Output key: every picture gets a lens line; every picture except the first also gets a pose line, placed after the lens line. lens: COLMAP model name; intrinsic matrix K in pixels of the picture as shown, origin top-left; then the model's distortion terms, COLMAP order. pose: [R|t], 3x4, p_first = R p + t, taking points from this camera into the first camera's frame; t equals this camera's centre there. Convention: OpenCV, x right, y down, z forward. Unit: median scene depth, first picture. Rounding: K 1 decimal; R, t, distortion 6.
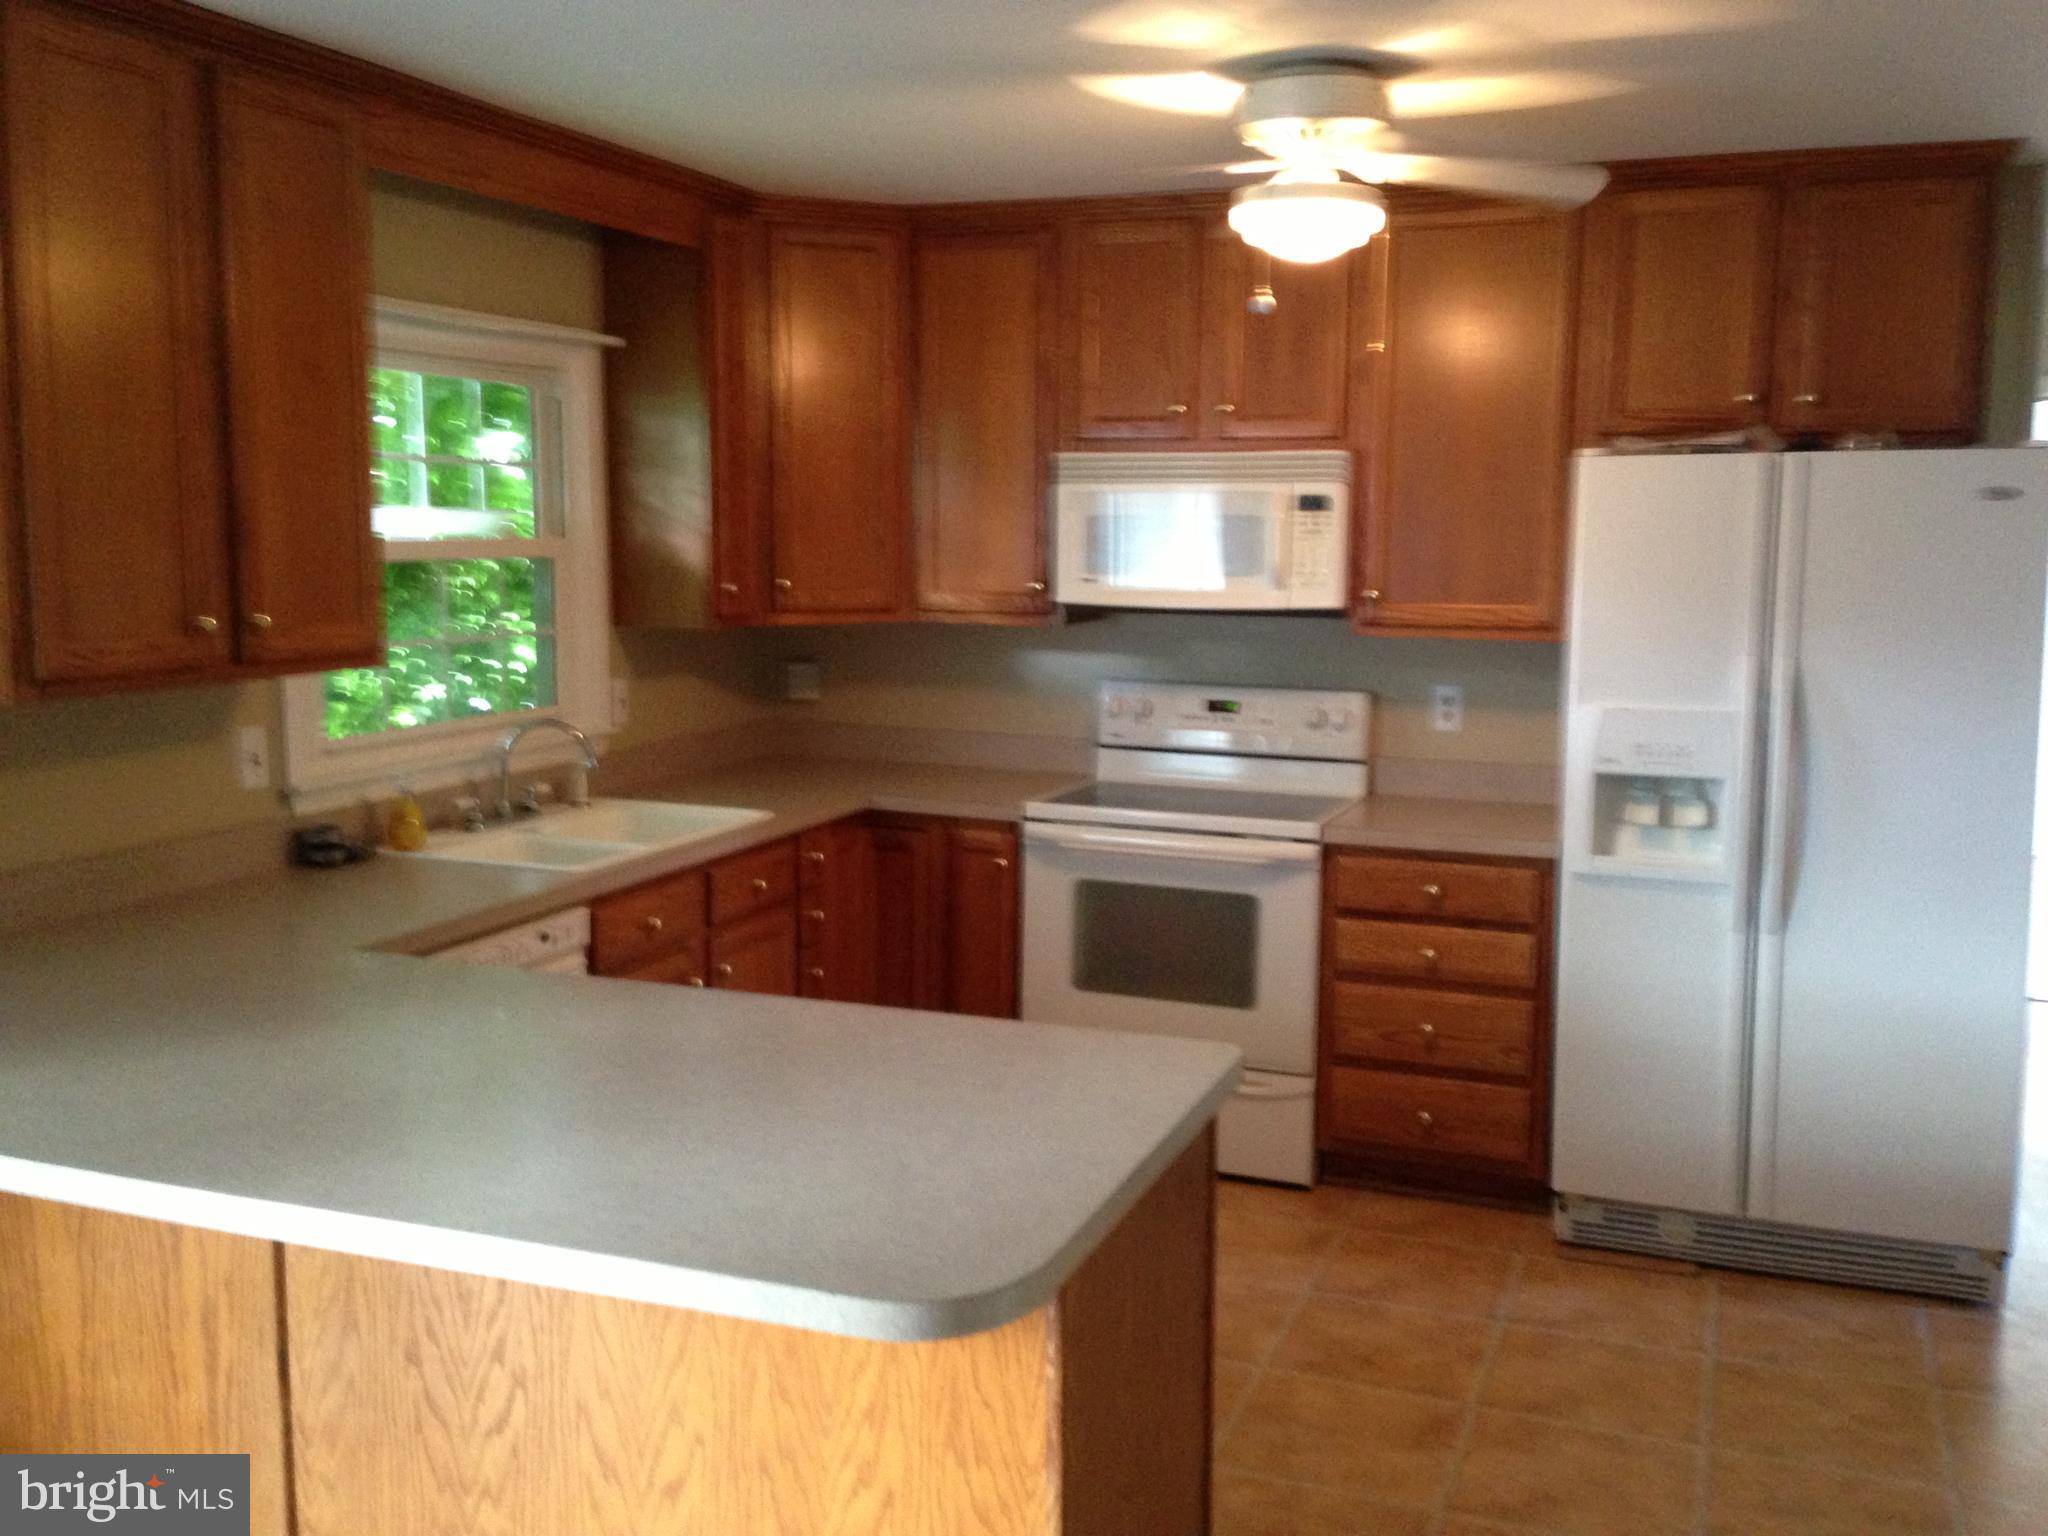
lens RADIAL K [[1877.4, 0, 988.4], [0, 1877.4, 777.5], [0, 0, 1]] dist [0.111749, -0.118510]
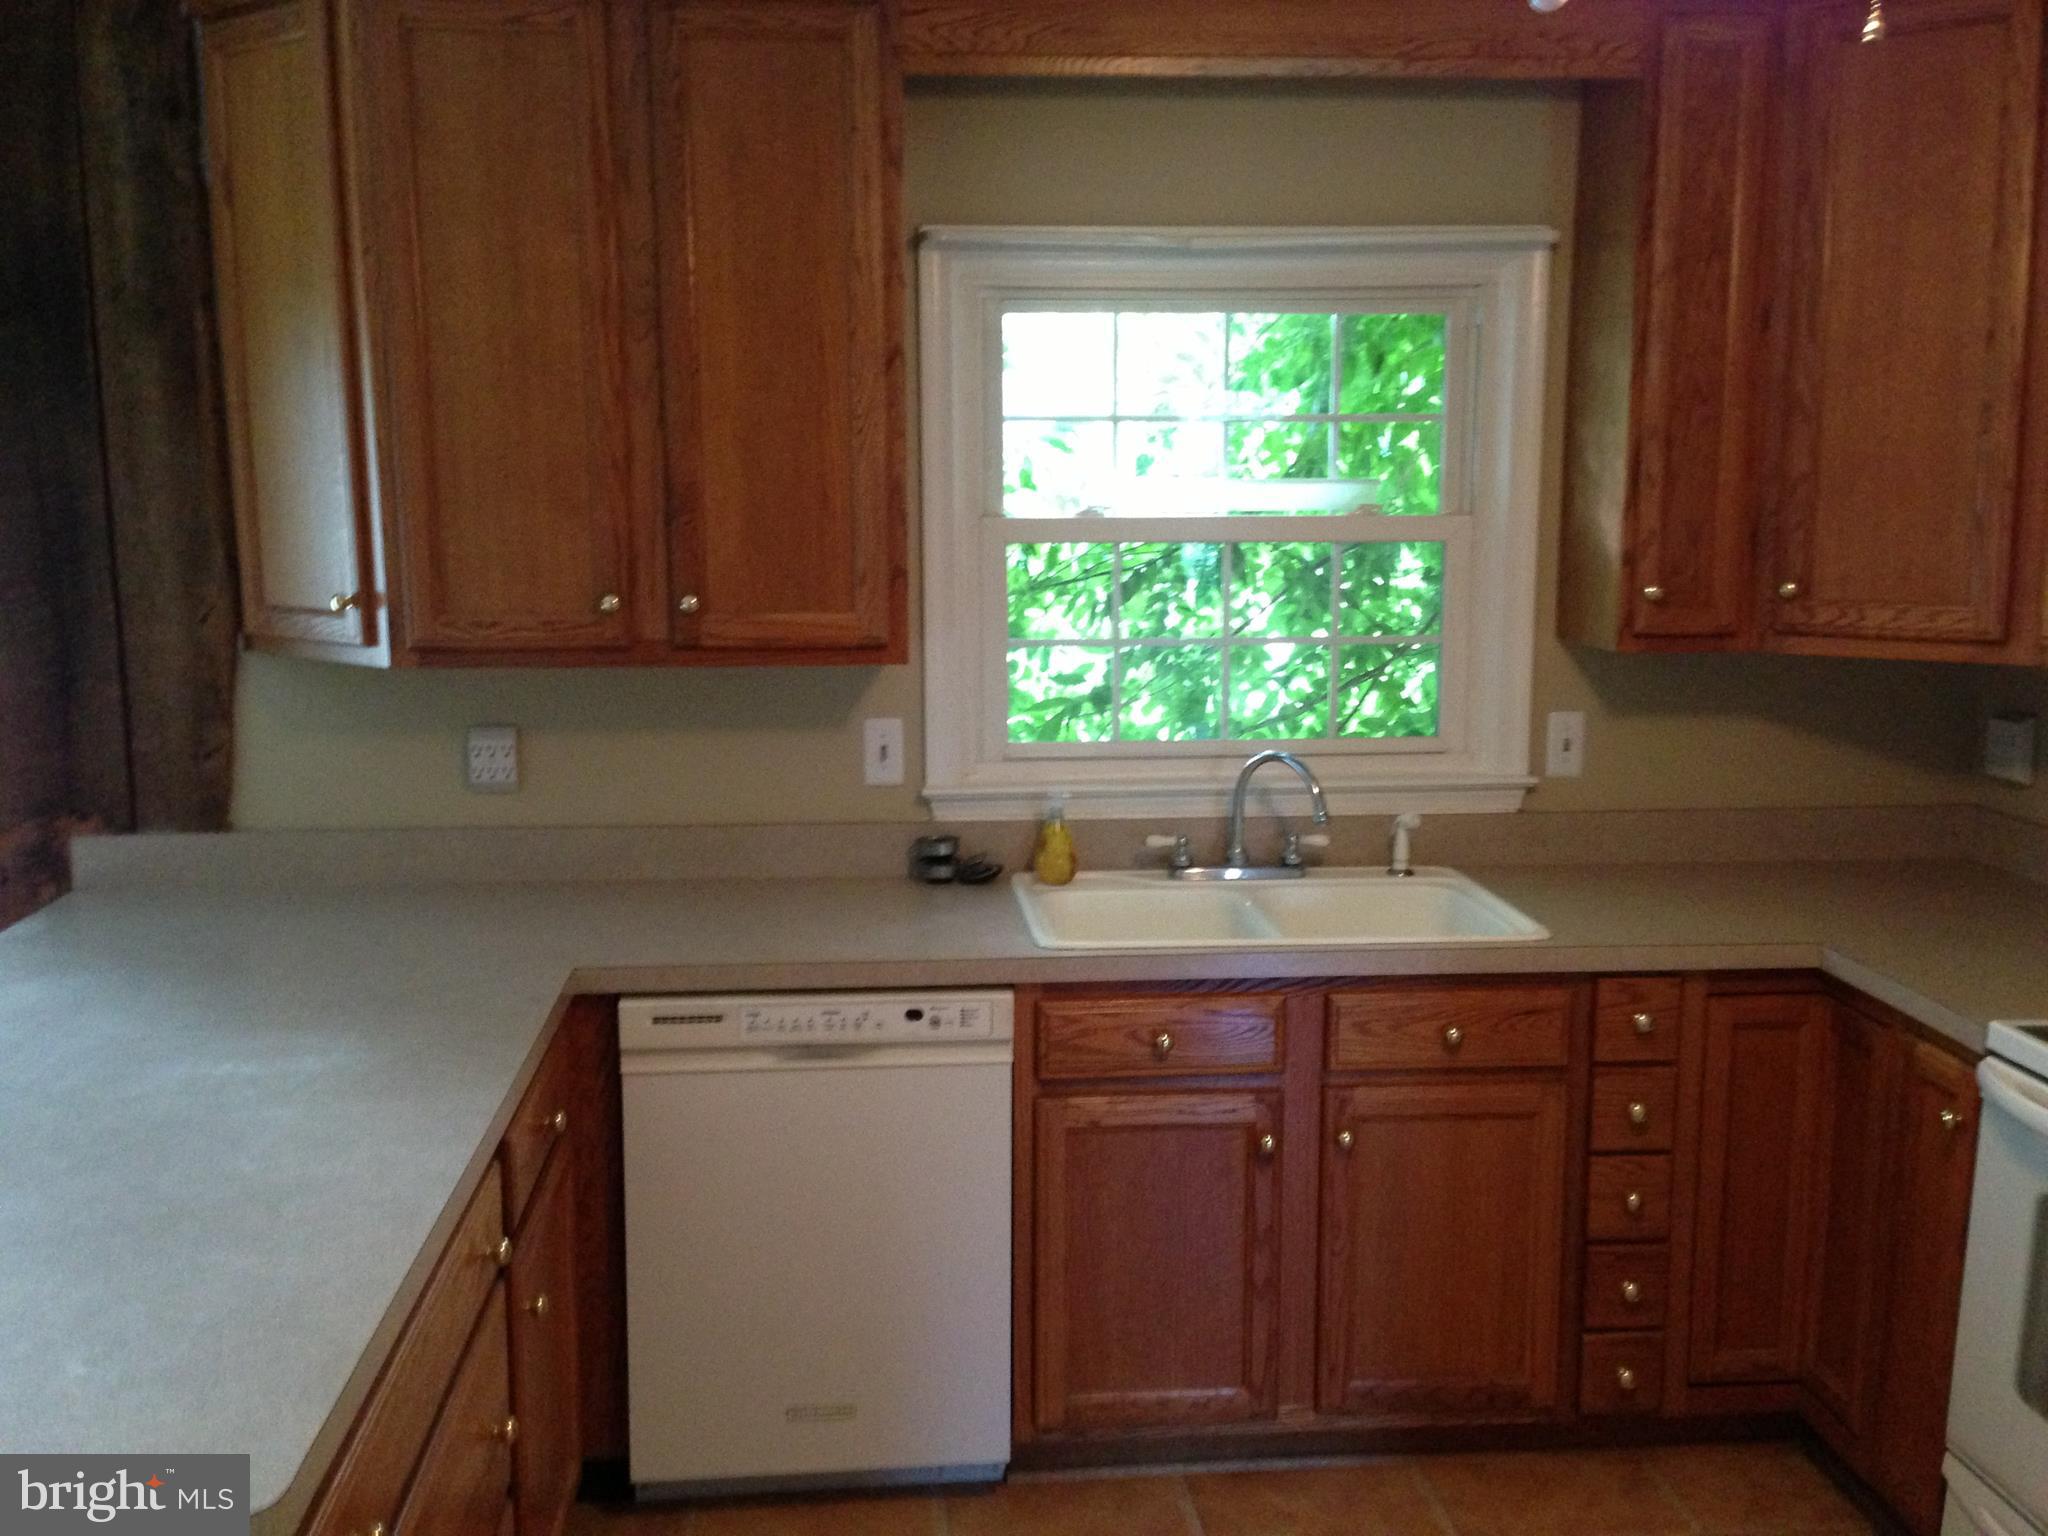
lens RADIAL K [[1877.4, 0, 988.4], [0, 1877.4, 777.5], [0, 0, 1]] dist [0.111749, -0.118510]
pose [[0.455169, 0.133540, -0.880334, 0.382910], [-0.120481, 0.988834, 0.087705, -0.072489], [0.882216, 0.066143, 0.466176, 0.528878]]
